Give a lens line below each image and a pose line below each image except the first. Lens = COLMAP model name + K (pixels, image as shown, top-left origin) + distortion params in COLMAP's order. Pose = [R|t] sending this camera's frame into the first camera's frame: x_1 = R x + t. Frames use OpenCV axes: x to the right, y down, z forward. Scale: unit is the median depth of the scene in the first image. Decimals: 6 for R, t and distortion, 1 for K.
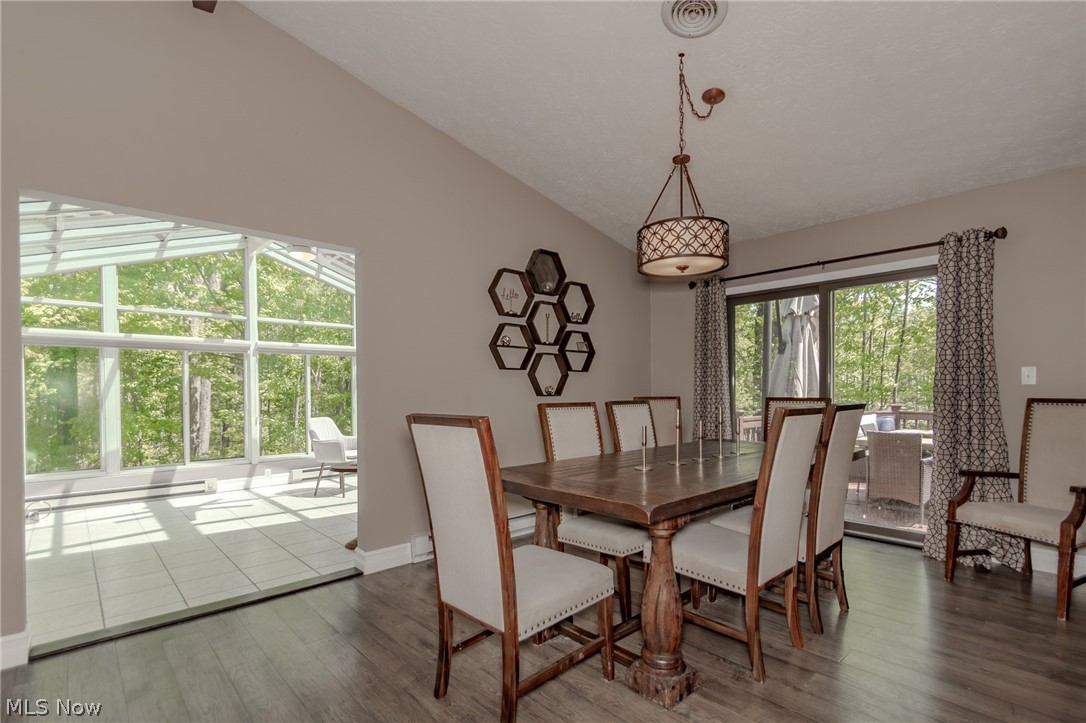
lens RADIAL K [[505.8, 0, 547.0], [0, 505.8, 400.1], [0, 0, 1]] dist [0.002829, 0.000249]
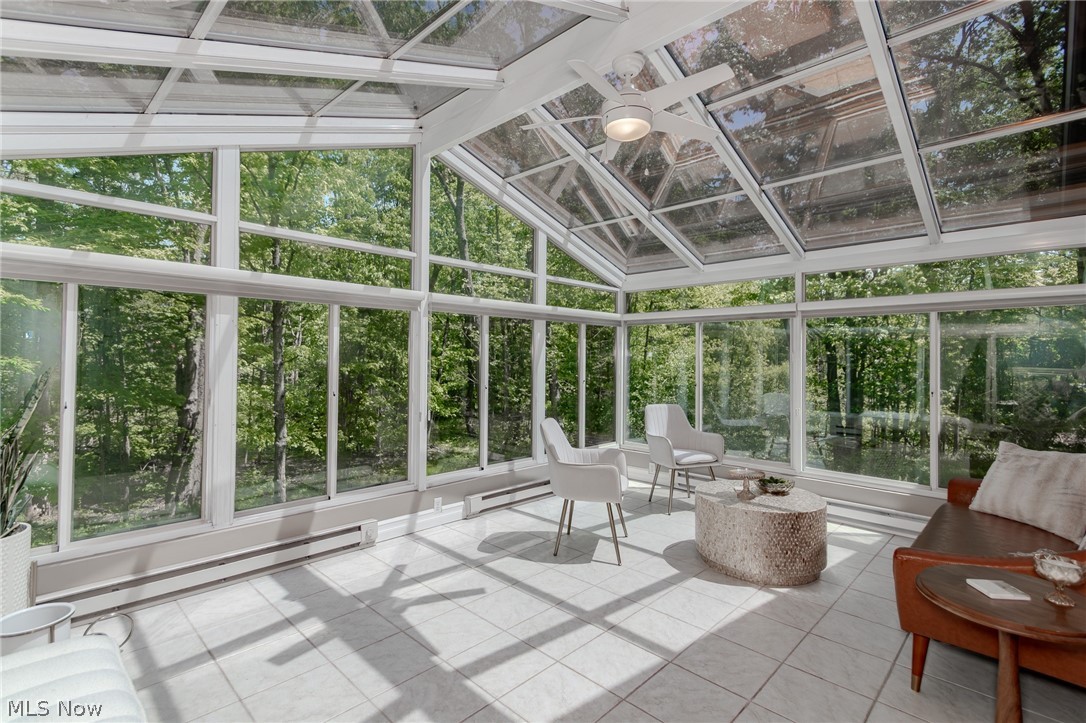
lens RADIAL K [[504.2, 0, 541.5], [0, 504.2, 348.9], [0, 0, 1]] dist [0.005006, 0.000350]
pose [[0.999004, 0.018109, 0.040786, -0.538217], [-0.016655, 0.999223, -0.035733, -0.031367], [-0.041402, 0.035018, 0.998529, 0.438762]]
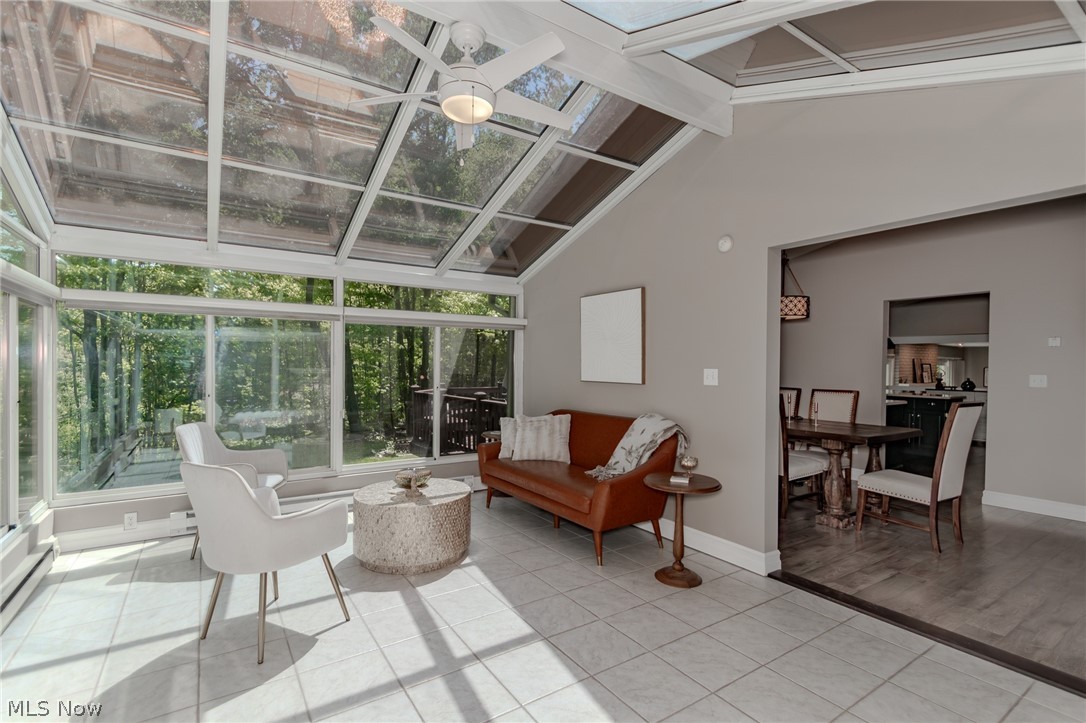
lens RADIAL K [[500.3, 0, 537.1], [0, 500.3, 366.3], [0, 0, 1]] dist [0.000639, -0.000447]
pose [[0.169625, 0.007955, 0.985477, -0.855401], [0.005735, 0.999943, -0.009059, -0.034806], [-0.985492, 0.007188, 0.169570, 0.778394]]
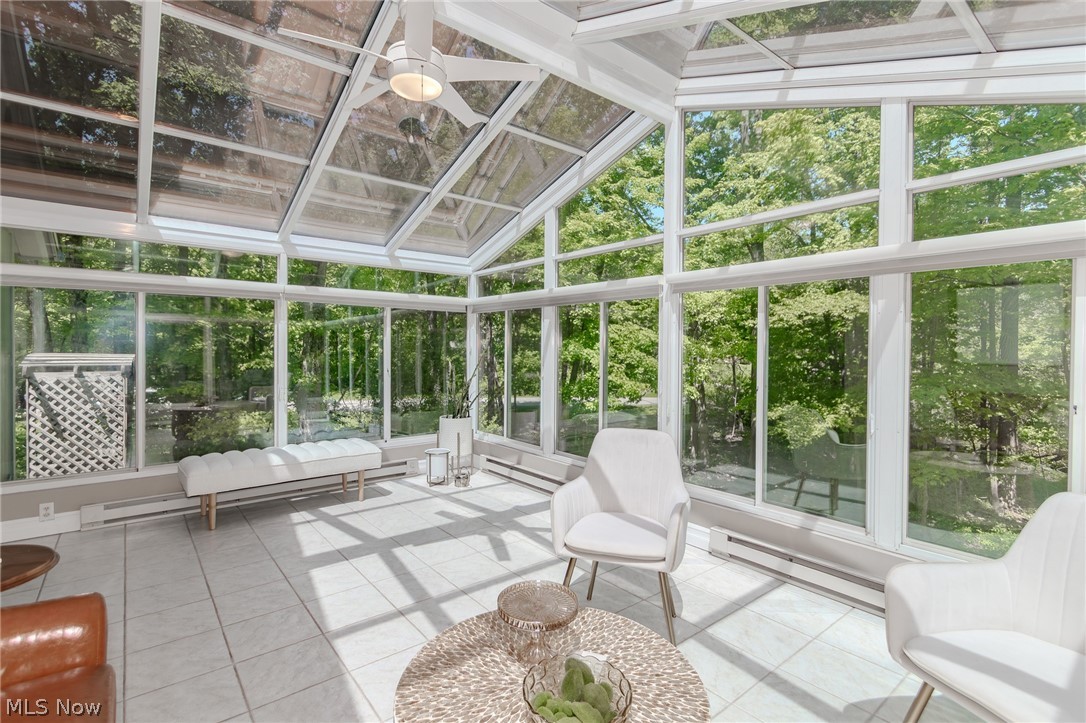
lens RADIAL K [[504.2, 0, 541.5], [0, 504.2, 348.9], [0, 0, 1]] dist [0.005006, 0.000350]
pose [[-0.070621, 0.009347, -0.997459, -0.009348], [-0.023028, 0.999674, 0.010998, -0.042750], [0.997237, 0.023746, -0.070383, 1.052646]]
